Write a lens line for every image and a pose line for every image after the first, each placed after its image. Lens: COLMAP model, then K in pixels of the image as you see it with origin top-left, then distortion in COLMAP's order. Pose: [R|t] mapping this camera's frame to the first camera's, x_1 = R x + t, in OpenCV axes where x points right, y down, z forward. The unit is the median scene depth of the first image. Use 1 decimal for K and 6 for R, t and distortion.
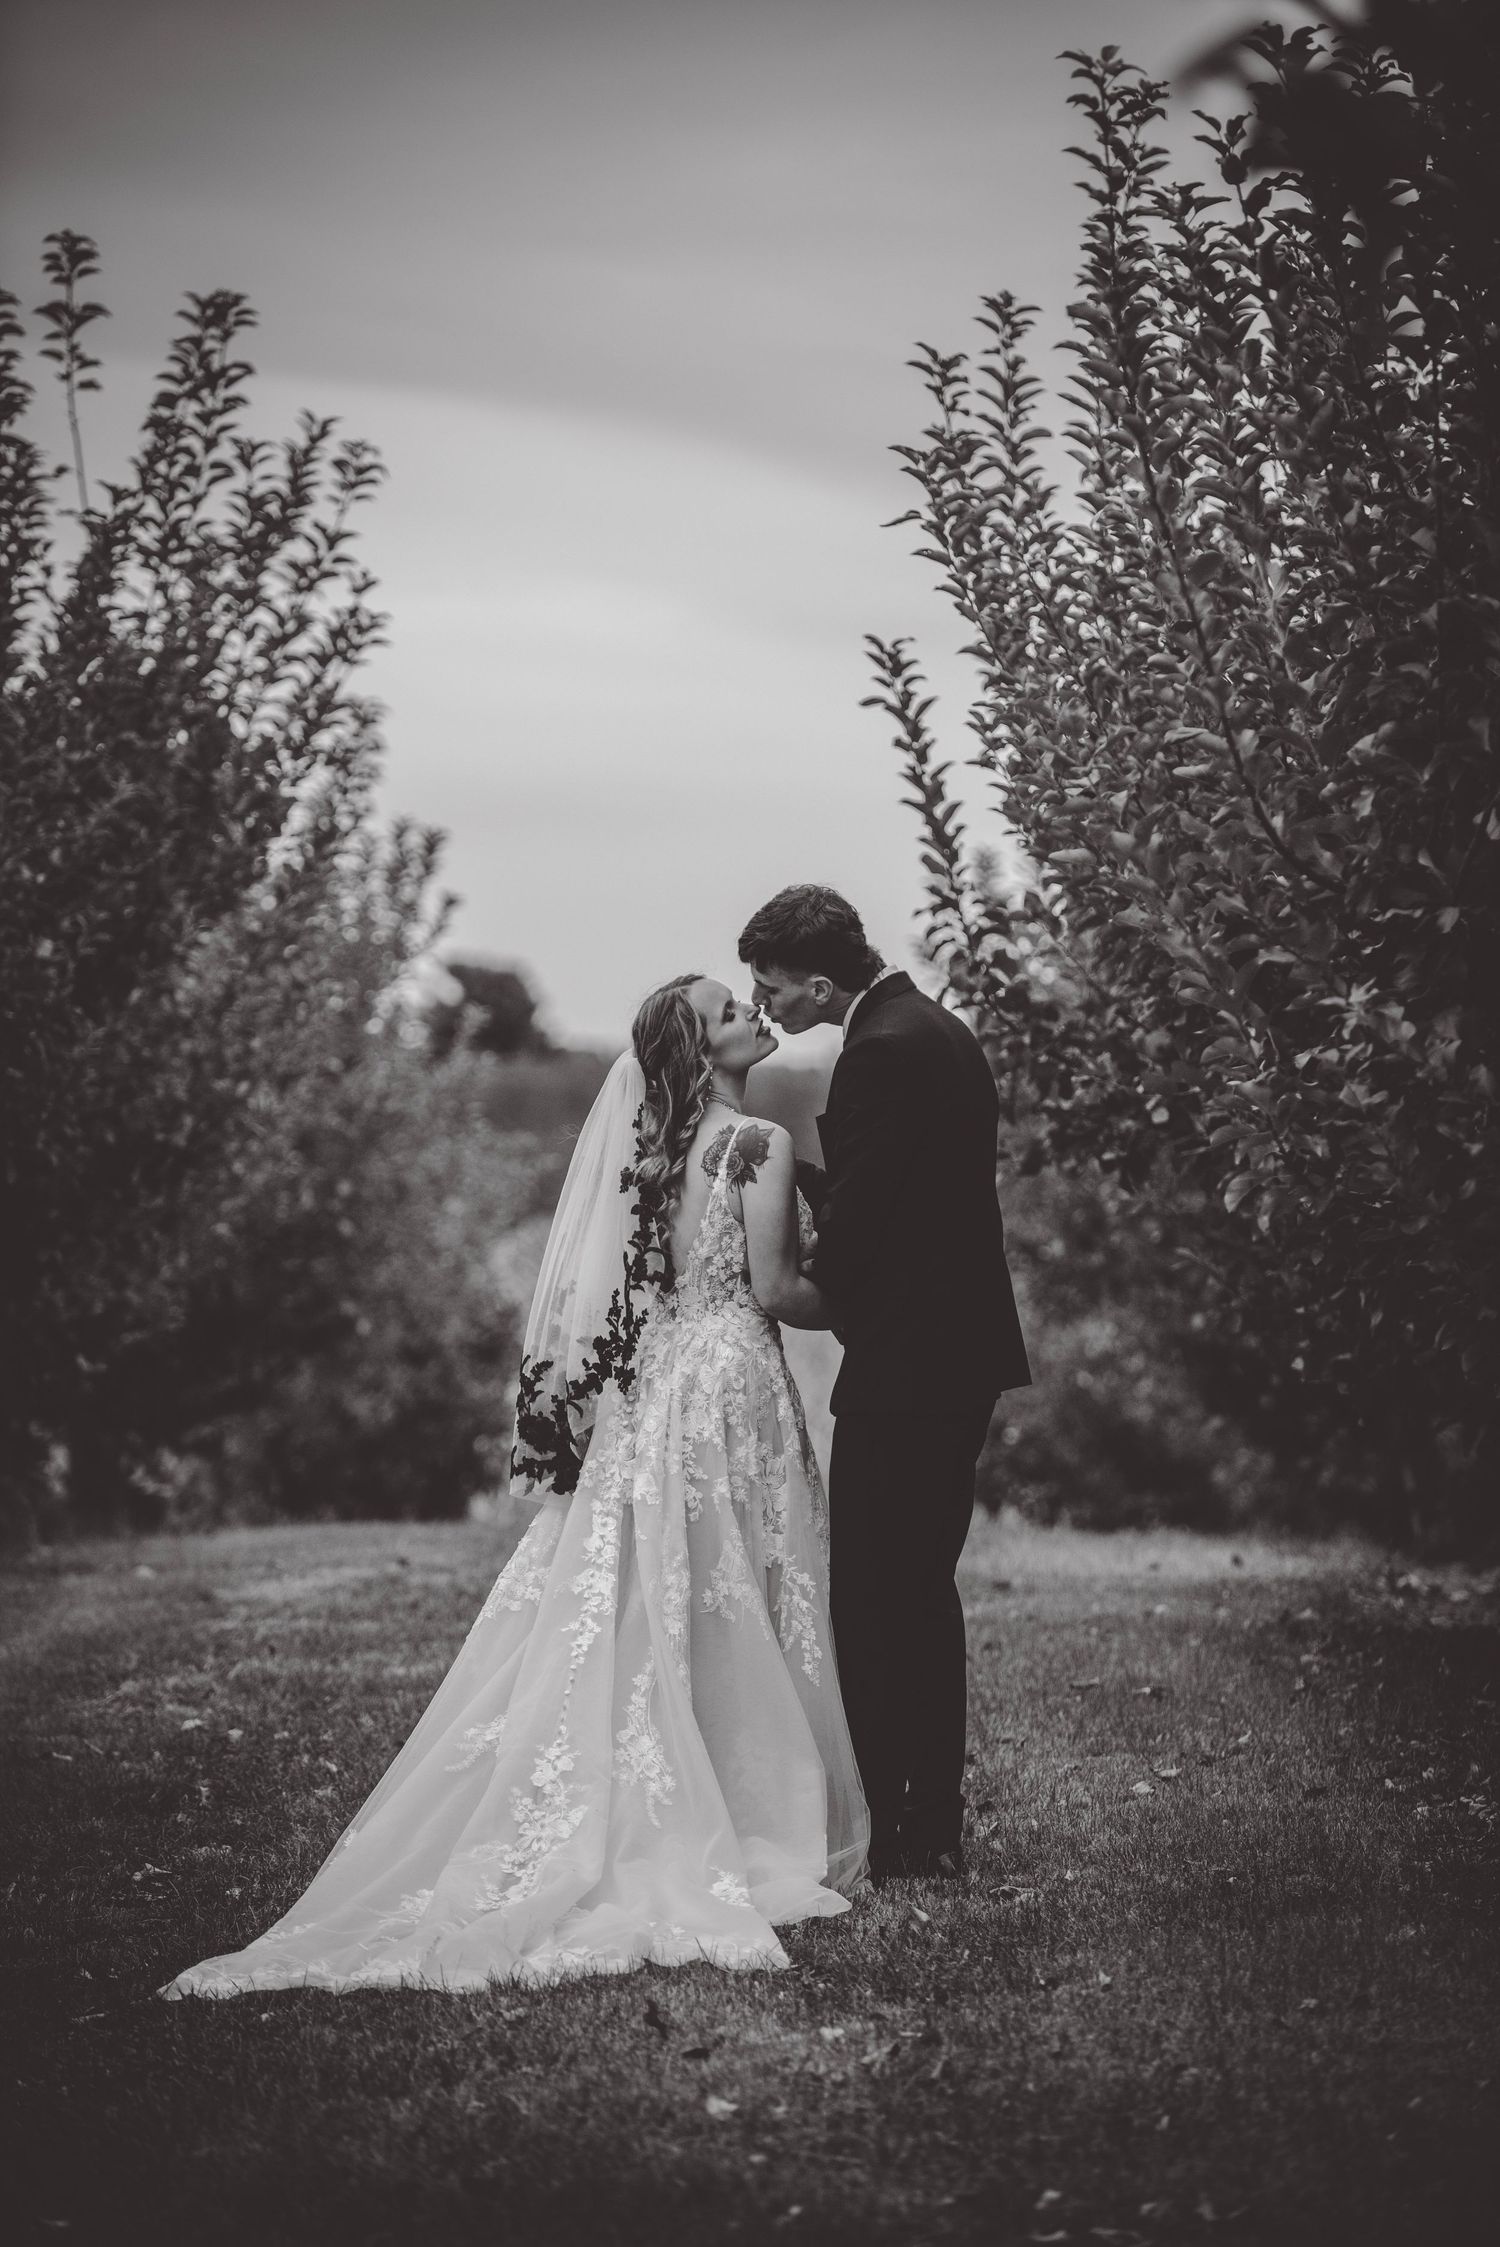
lens RADIAL K [[9074.2, 0, 683.3], [0, 9074.2, 1147.2], [0, 0, 1]] dist [1.434211, 0.000000]
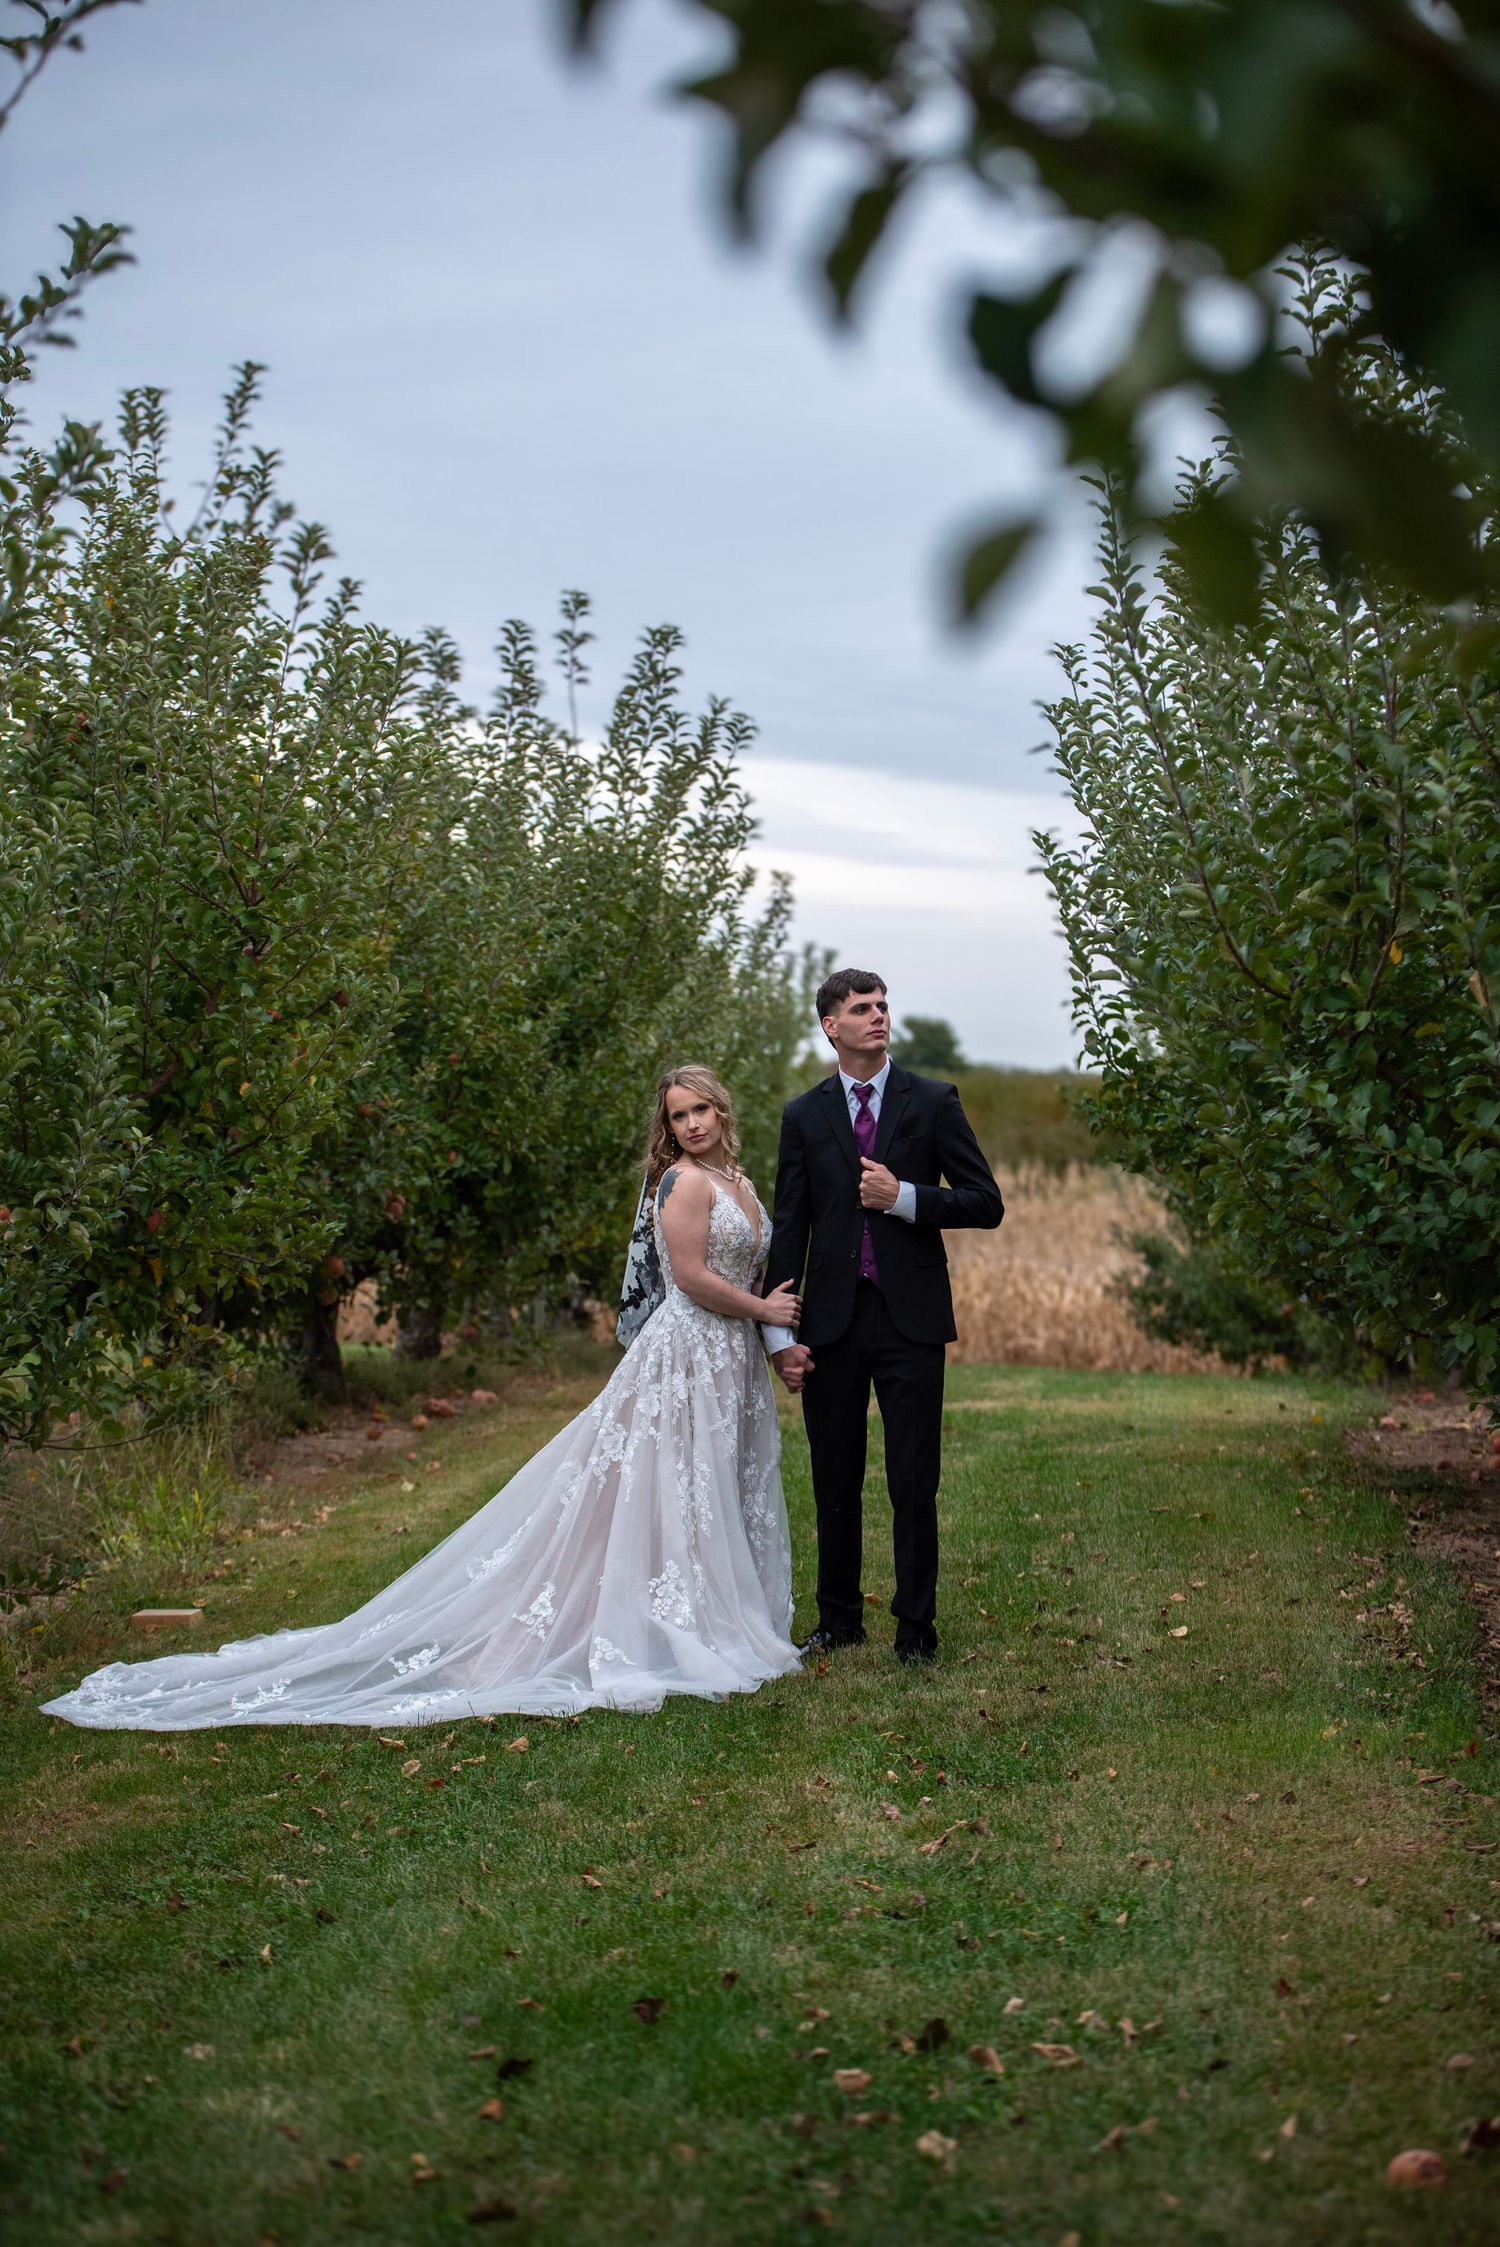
lens RADIAL K [[4607.4, 0, 757.2], [0, 4607.4, 1111.0], [0, 0, 1]] dist [0.013686, 0.000000]
pose [[0.997364, 0.001657, -0.072543, 0.030482], [-0.001569, 0.999998, 0.001265, -0.008466], [0.072545, -0.001147, 0.997364, 0.209506]]
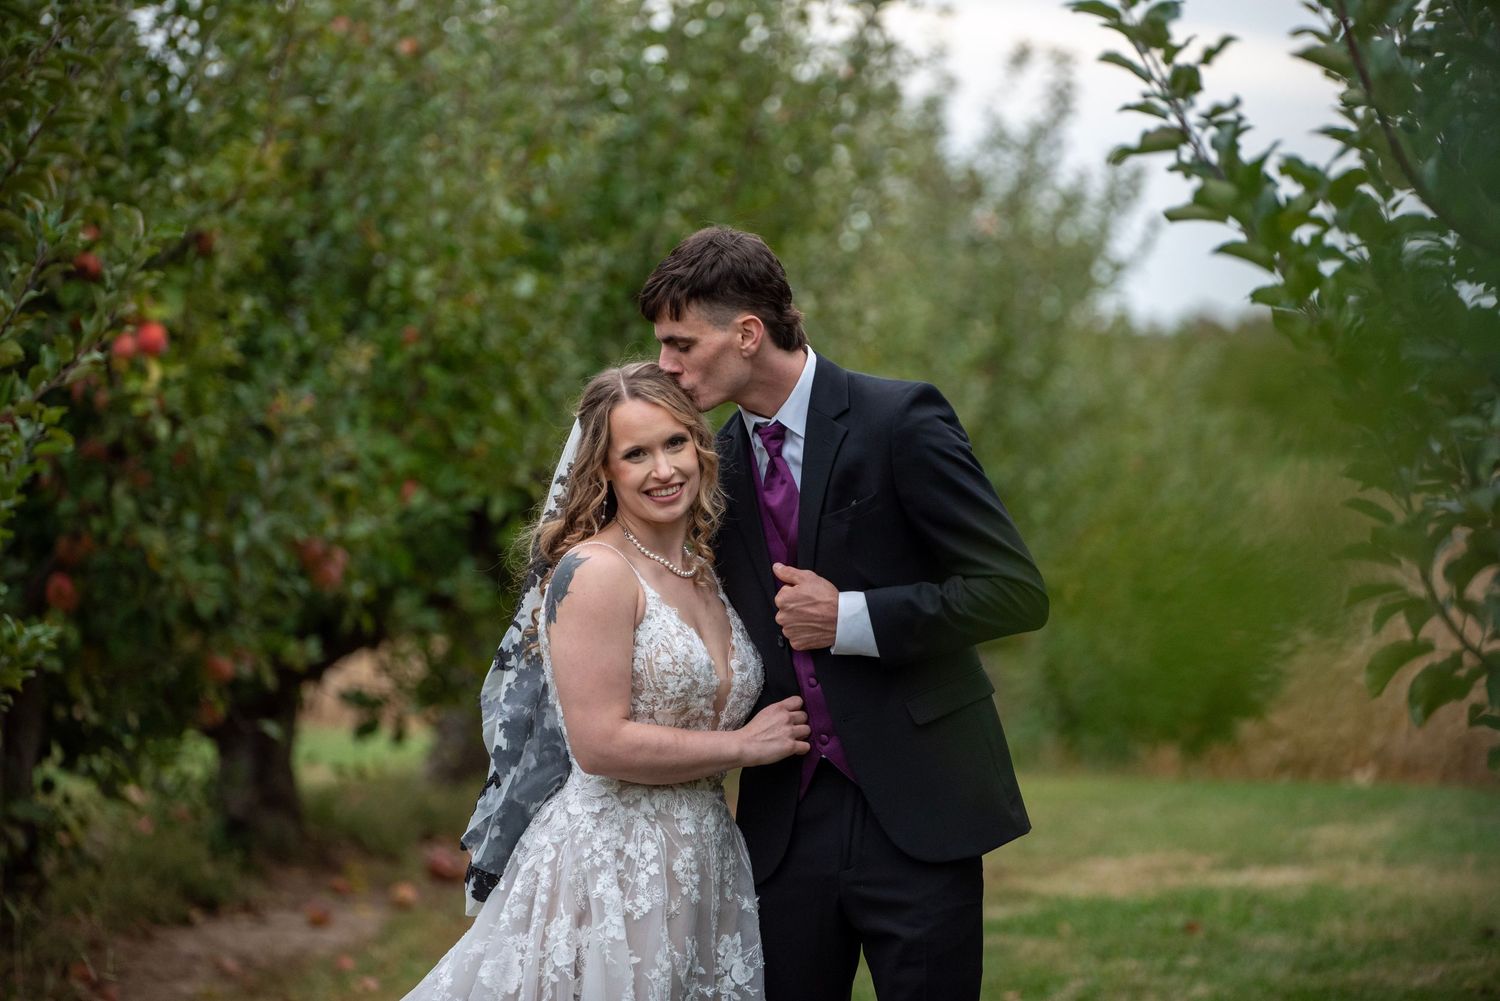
lens RADIAL K [[6064.8, 0, 748.7], [0, 6064.8, 497.3], [0, 0, 1]] dist [0.255034, 0.000000]
pose [[0.988494, 0.023049, -0.149497, 0.056314], [-0.019843, 0.999541, 0.022902, -0.015094], [0.149956, -0.019672, 0.988497, 0.368313]]
